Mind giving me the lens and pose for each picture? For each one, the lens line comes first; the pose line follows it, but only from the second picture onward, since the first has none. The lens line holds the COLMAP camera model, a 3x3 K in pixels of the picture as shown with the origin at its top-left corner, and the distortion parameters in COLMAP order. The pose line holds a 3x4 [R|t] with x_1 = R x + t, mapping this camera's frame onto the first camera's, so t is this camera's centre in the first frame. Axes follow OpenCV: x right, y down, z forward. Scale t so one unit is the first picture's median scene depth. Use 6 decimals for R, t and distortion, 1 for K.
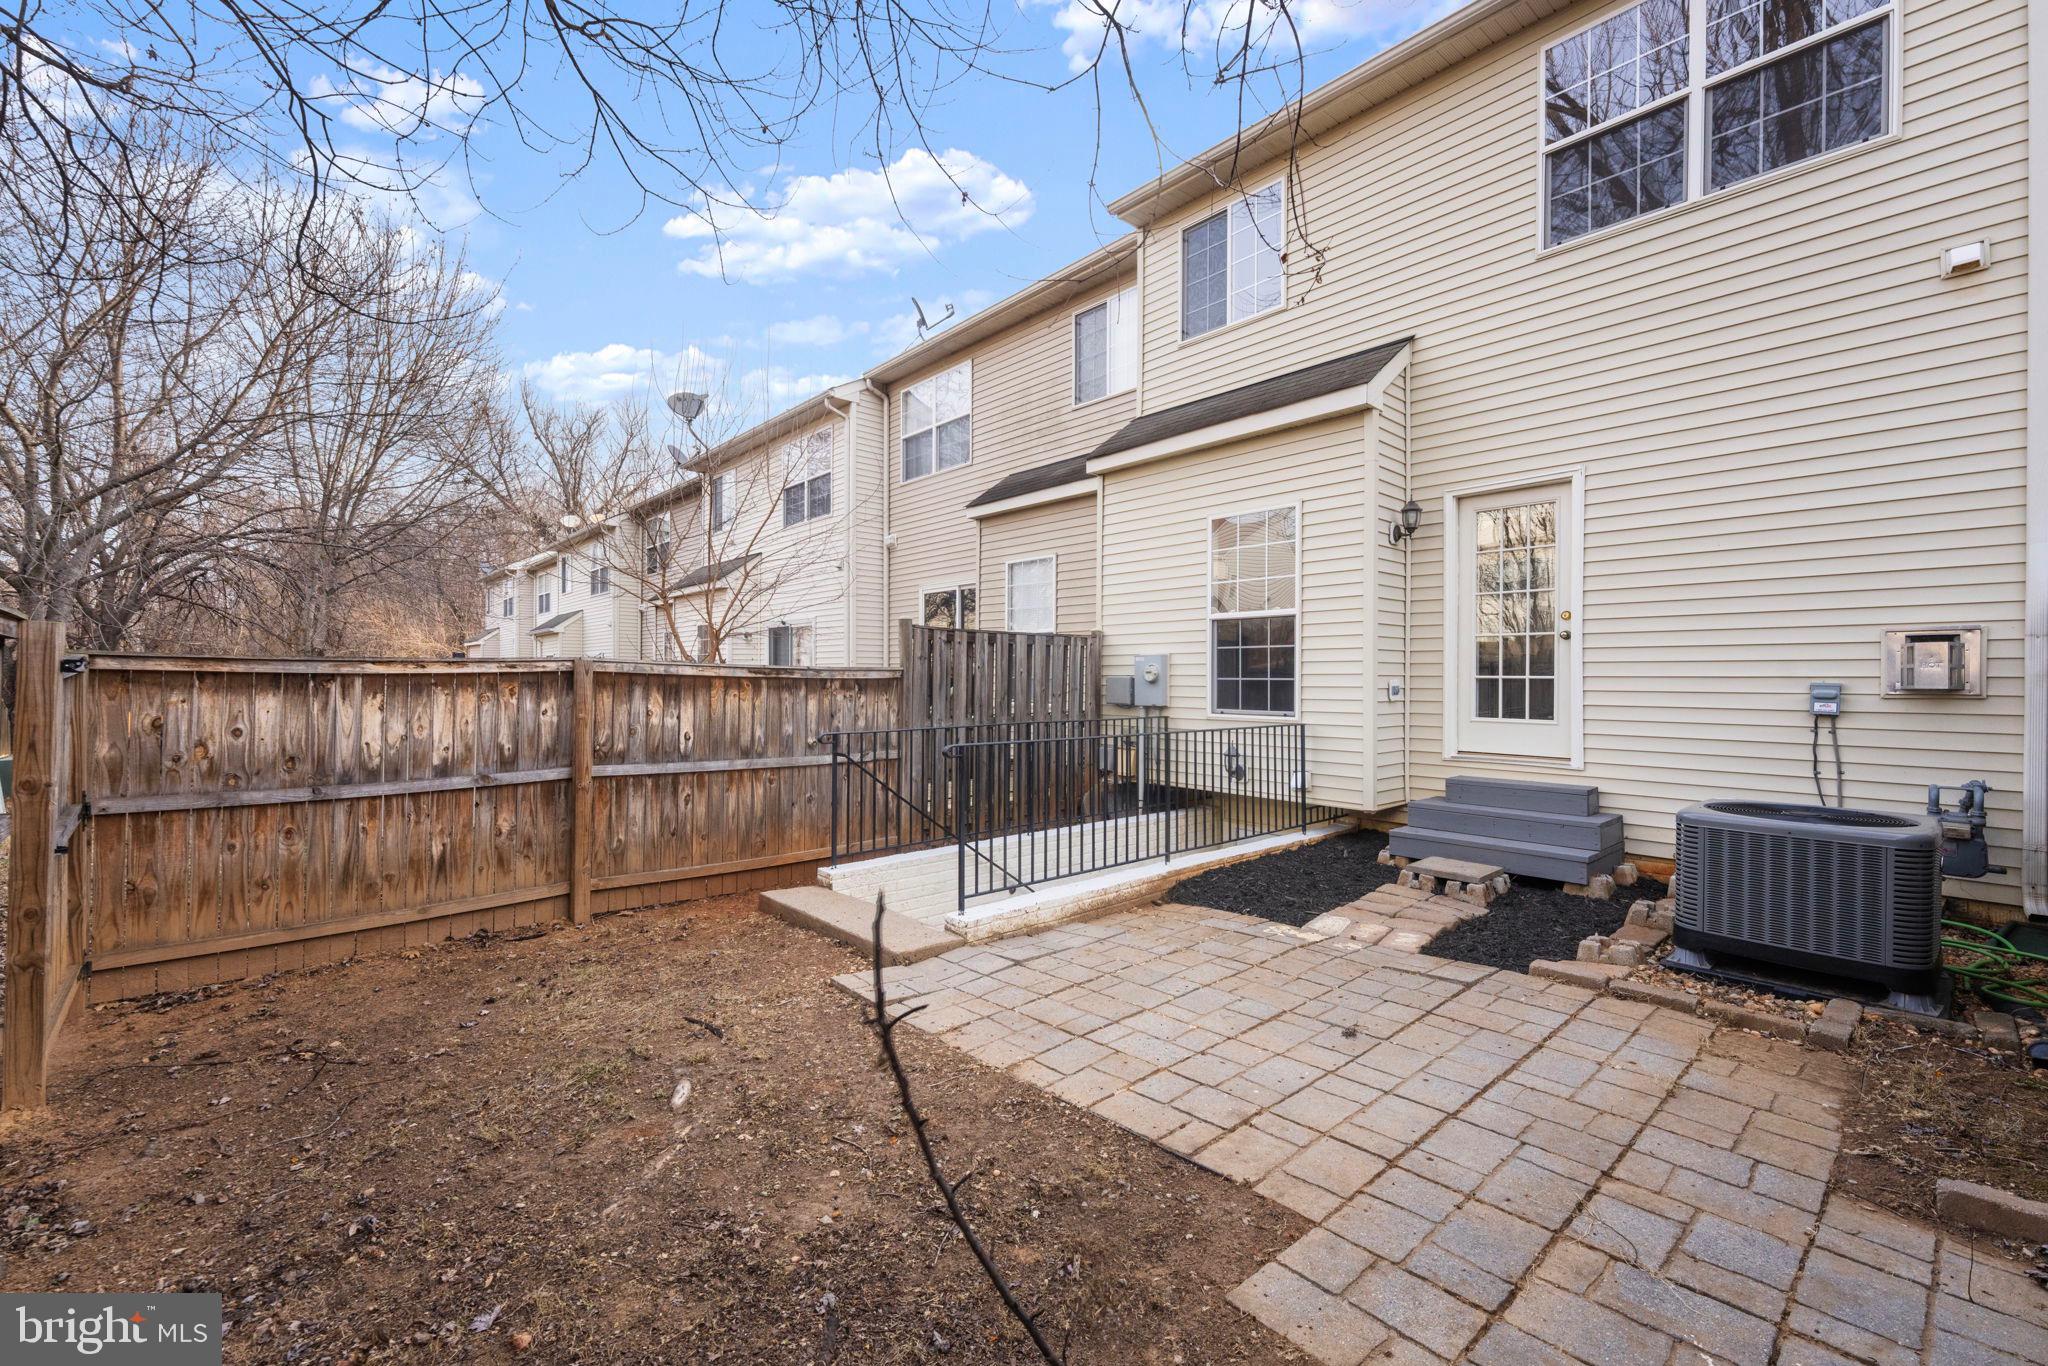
lens RADIAL K [[840.9, 0, 1024.0], [0, 840.9, 683.0], [0, 0, 1]] dist [0.000599, 0.000079]
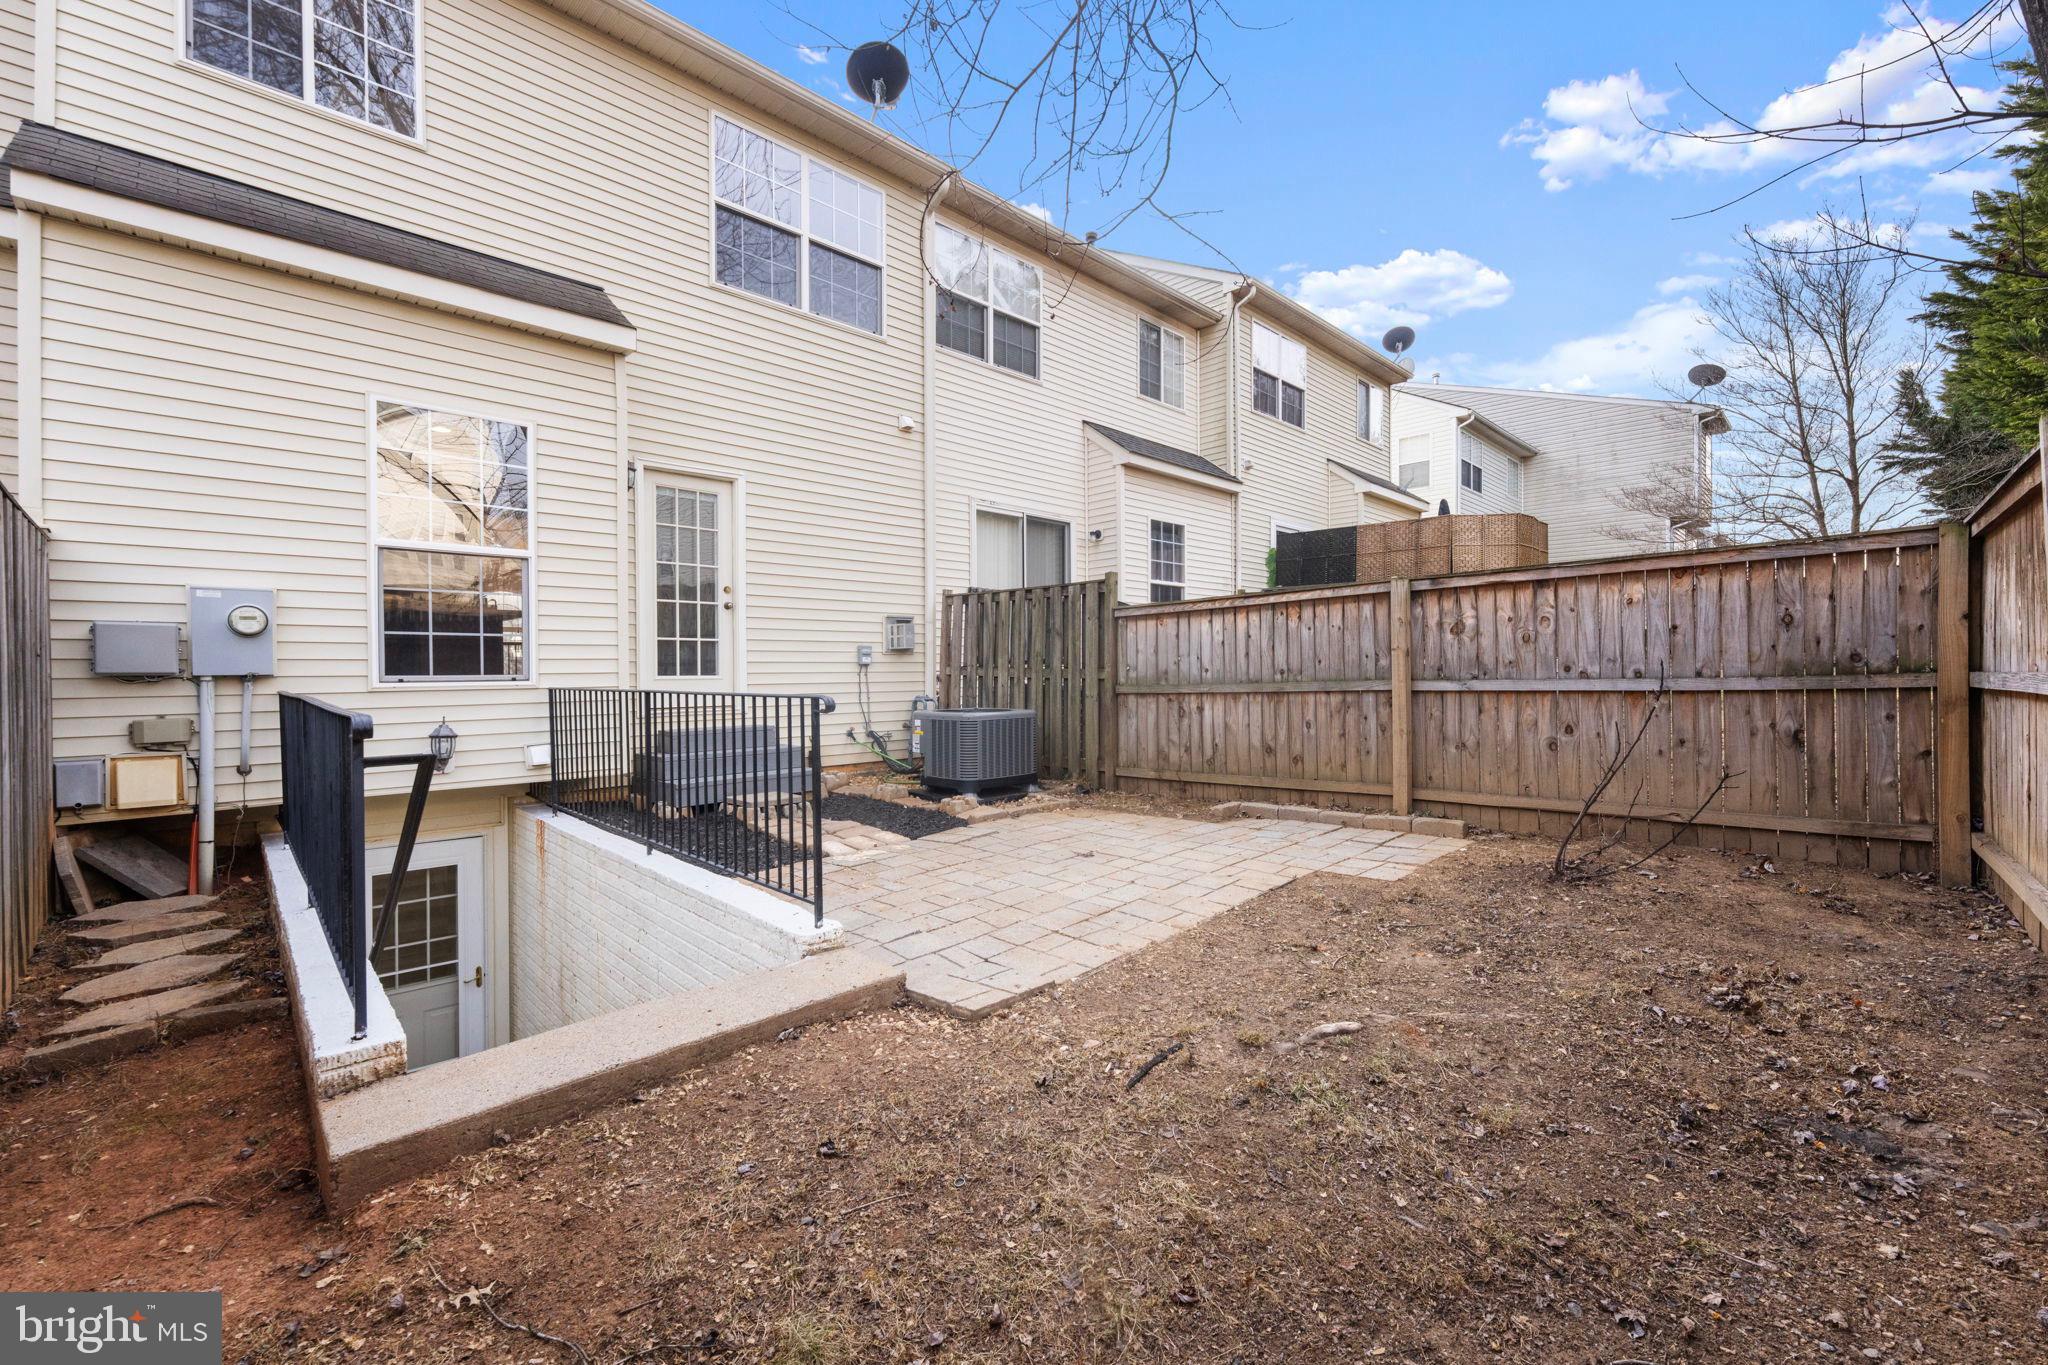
lens RADIAL K [[823.1, 0, 1024.0], [0, 823.1, 682.5], [0, 0, 1]] dist [0.002693, 0.000166]
pose [[-0.036101, -0.023853, 0.999063, -0.711237], [0.009377, 0.999663, 0.024207, 0.037589], [-0.999304, 0.010242, -0.035865, 0.743446]]
